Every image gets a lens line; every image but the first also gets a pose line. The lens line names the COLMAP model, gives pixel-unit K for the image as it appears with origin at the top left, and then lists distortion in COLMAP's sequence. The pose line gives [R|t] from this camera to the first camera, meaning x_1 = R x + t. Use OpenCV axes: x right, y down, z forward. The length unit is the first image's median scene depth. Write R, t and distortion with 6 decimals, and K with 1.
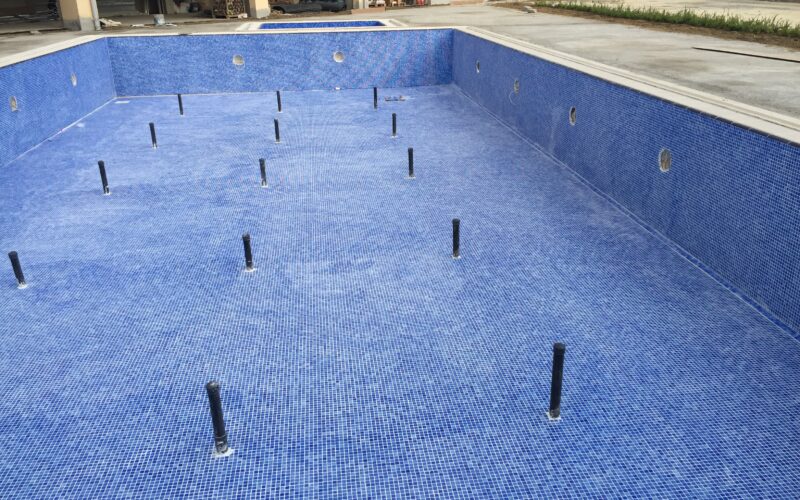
lens RADIAL K [[675.3, 0, 400.6], [0, 675.3, 248.9], [0, 0, 1]] dist [0.042953, -0.041732]
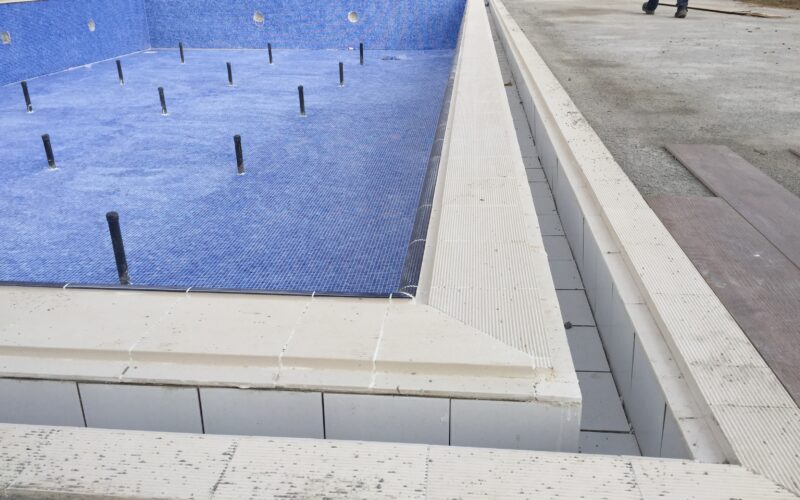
lens RADIAL K [[675.3, 0, 400.2], [0, 675.3, 250.6], [0, 0, 1]] dist [0.042953, -0.041732]
pose [[0.974616, 0.094579, -0.202924, 0.307128], [-0.090908, 0.995483, 0.027358, 0.044779], [0.204595, -0.008216, 0.978812, 0.020669]]
